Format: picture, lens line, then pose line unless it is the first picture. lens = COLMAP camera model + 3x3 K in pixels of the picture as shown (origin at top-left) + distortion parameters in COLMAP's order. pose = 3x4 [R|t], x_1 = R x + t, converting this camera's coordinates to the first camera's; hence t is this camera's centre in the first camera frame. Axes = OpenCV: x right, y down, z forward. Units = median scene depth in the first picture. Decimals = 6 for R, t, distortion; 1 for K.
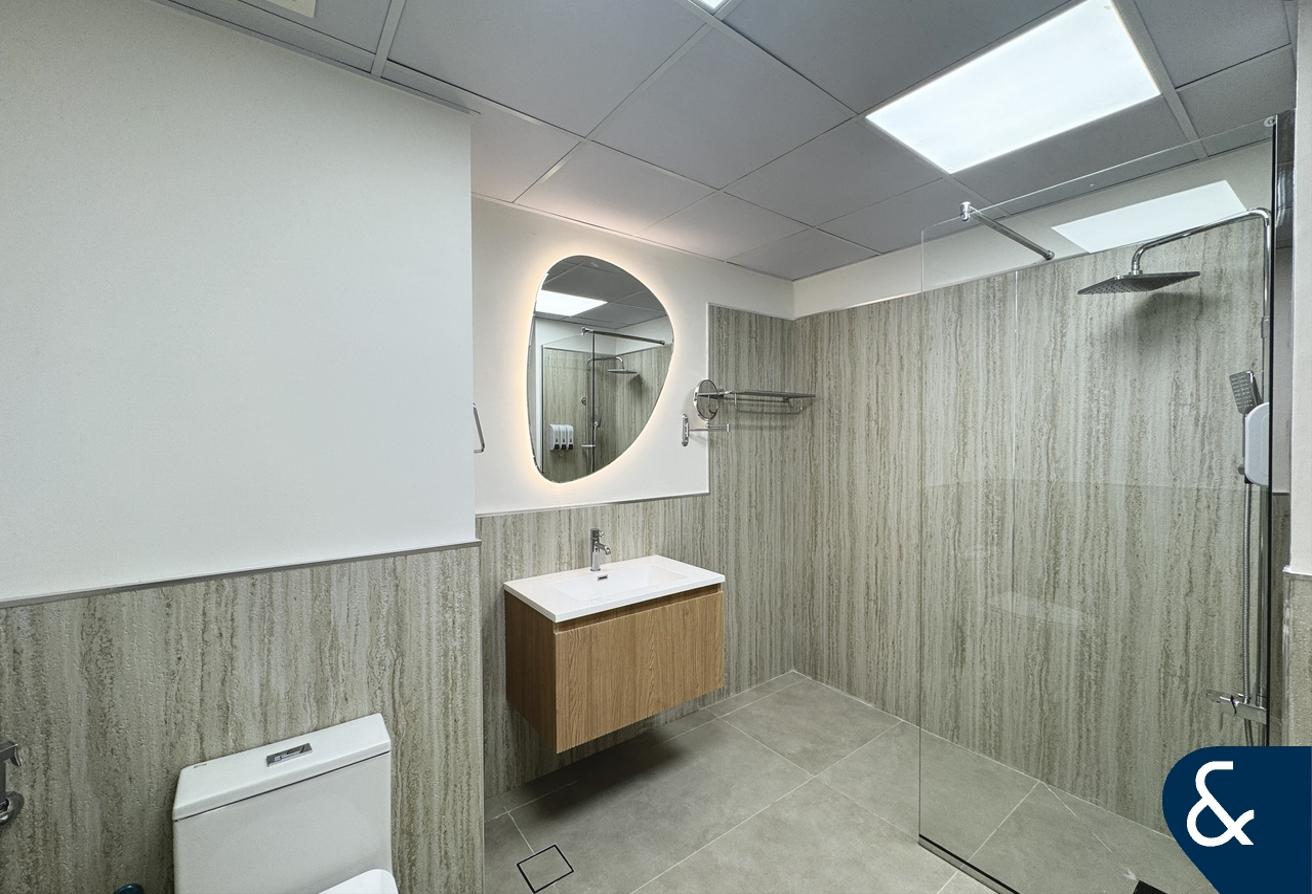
lens RADIAL K [[523.7, 0, 656.0], [0, 523.7, 447.0], [0, 0, 1]] dist [-0.002293, -0.000065]
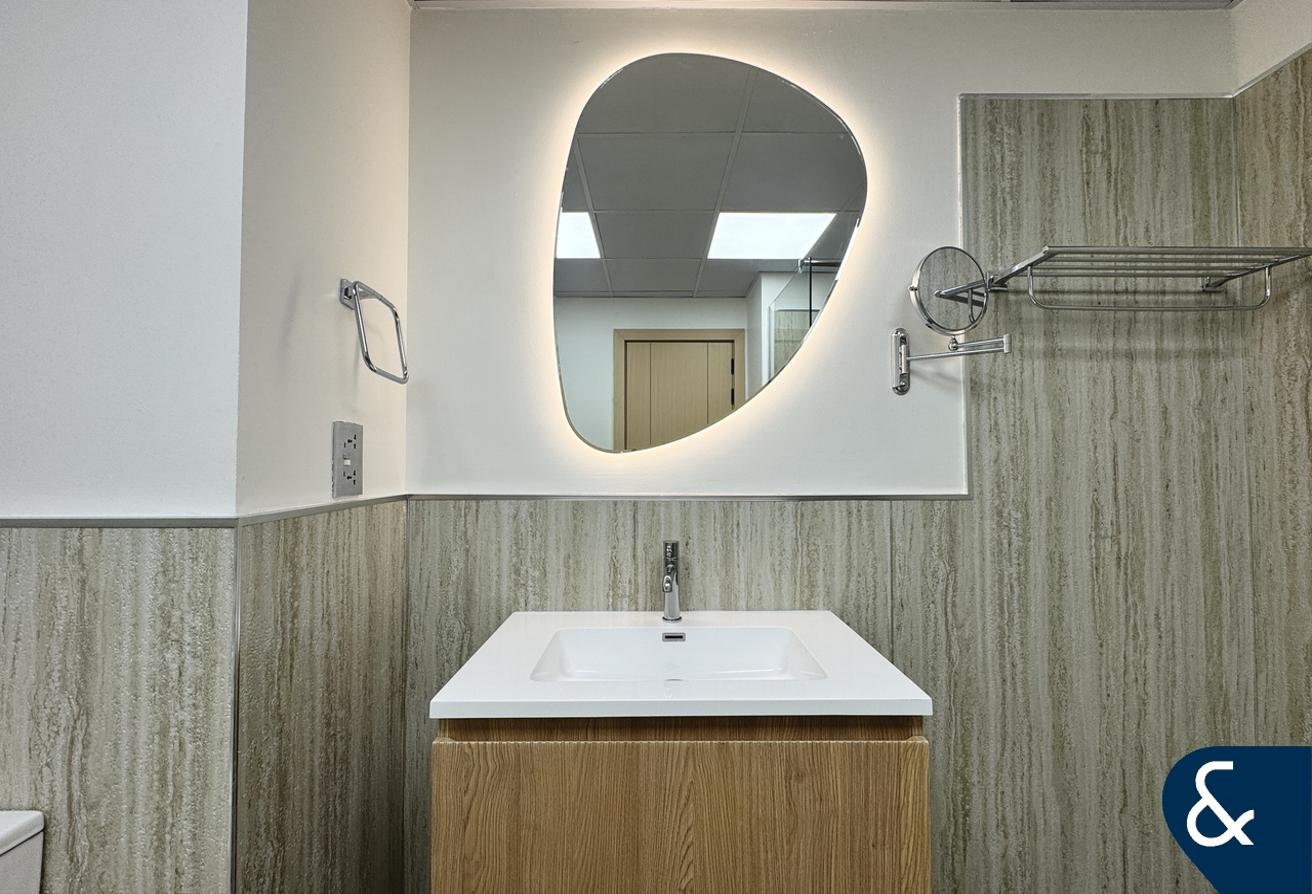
lens RADIAL K [[523.7, 0, 656.0], [0, 523.7, 447.0], [0, 0, 1]] dist [-0.002293, -0.000065]
pose [[0.801195, -0.012105, -0.598280, 0.176902], [-0.017142, 0.998921, -0.043168, 0.078450], [0.598157, 0.044841, 0.800123, 0.519846]]
